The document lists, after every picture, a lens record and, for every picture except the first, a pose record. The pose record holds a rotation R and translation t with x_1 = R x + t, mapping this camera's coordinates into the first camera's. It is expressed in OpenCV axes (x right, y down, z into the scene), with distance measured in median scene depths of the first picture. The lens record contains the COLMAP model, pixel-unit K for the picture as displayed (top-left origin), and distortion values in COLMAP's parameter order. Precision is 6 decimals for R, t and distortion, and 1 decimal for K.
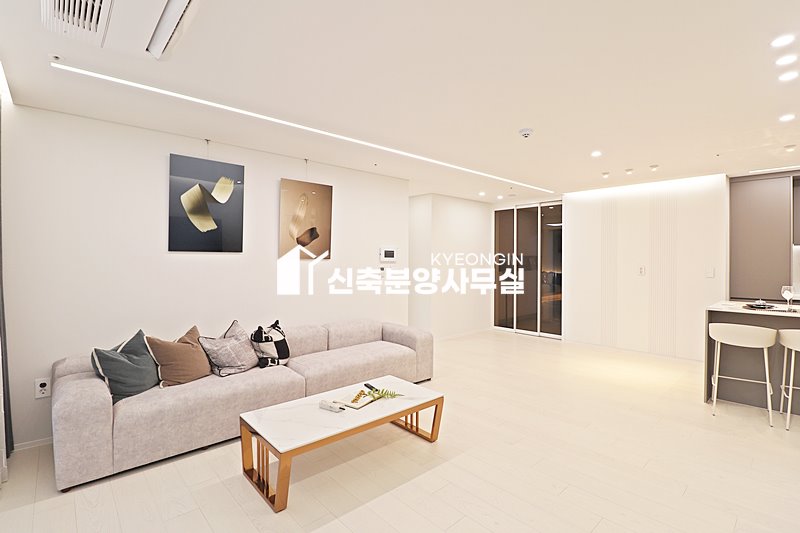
lens RADIAL K [[372.2, 0, 401.0], [0, 372.2, 264.4], [0, 0, 1]] dist [0.005319, -0.014710]
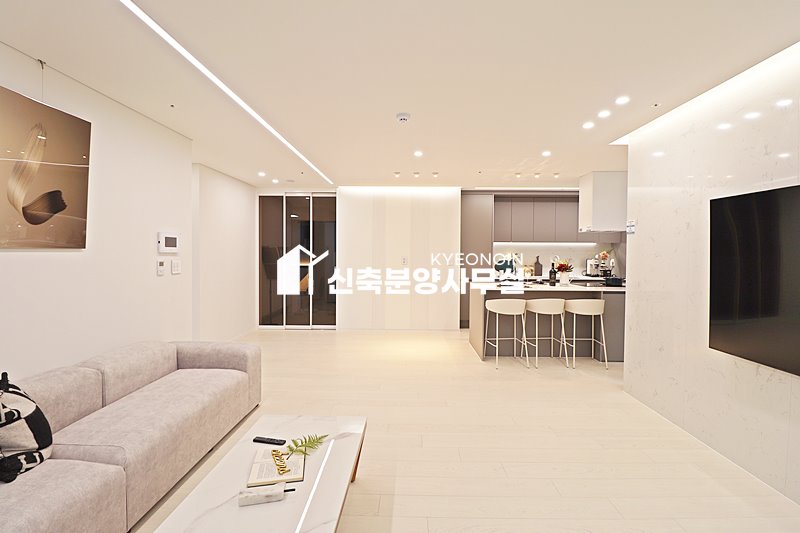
lens RADIAL K [[372.2, 0, 399.1], [0, 372.2, 263.1], [0, 0, 1]] dist [0.005319, -0.014710]
pose [[0.694942, -0.018574, 0.718826, -0.282848], [0.004464, 0.999758, 0.021518, -0.001744], [-0.719052, -0.011745, 0.694857, 0.266130]]
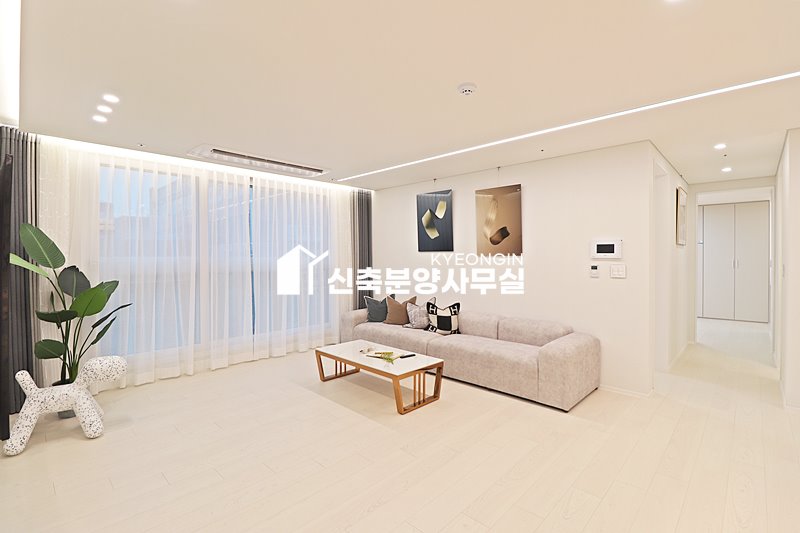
lens RADIAL K [[372.2, 0, 401.2], [0, 372.2, 259.8], [0, 0, 1]] dist [0.005319, -0.014710]
pose [[0.058579, 0.006257, -0.998263, 0.860181], [-0.009804, 0.999936, 0.005693, -0.005410], [0.998235, 0.009454, 0.058636, 0.648282]]
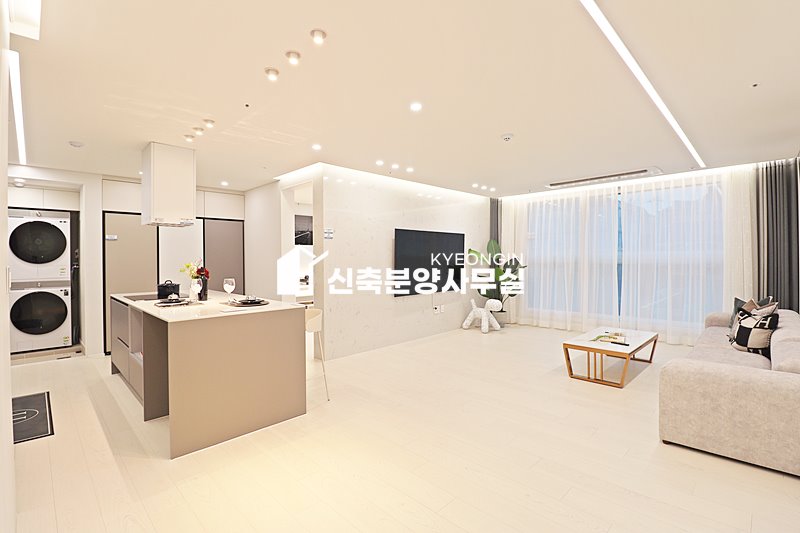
lens RADIAL K [[372.2, 0, 404.0], [0, 372.2, 259.6], [0, 0, 1]] dist [0.005319, -0.014710]
pose [[-0.998926, 0.006458, -0.045885, 0.551089], [0.005739, 0.999859, 0.015793, -0.000854], [0.045981, 0.015513, -0.998822, 1.662873]]
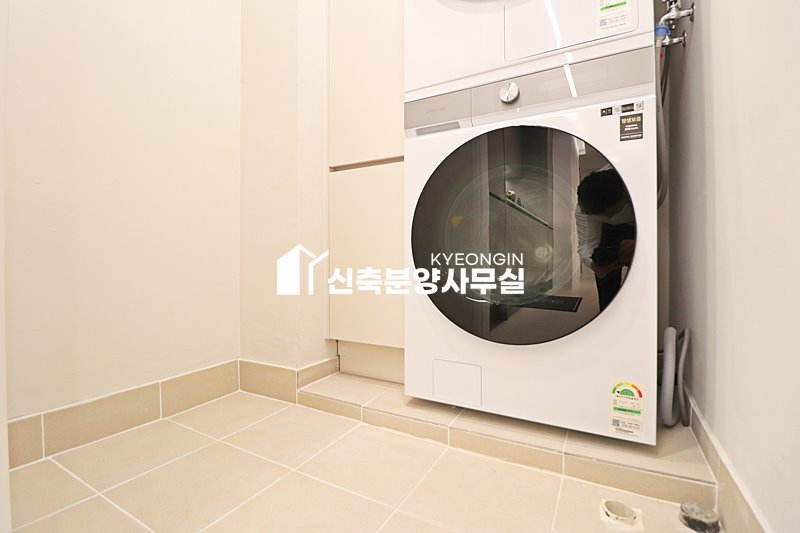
lens RADIAL K [[372.2, 0, 405.0], [0, 372.2, 263.3], [0, 0, 1]] dist [0.005319, -0.014710]
pose [[-0.299727, -0.006247, 0.954005, 1.577073], [0.012558, 0.999866, 0.010493, 0.222917], [-0.953943, 0.015125, -0.299608, 0.422819]]
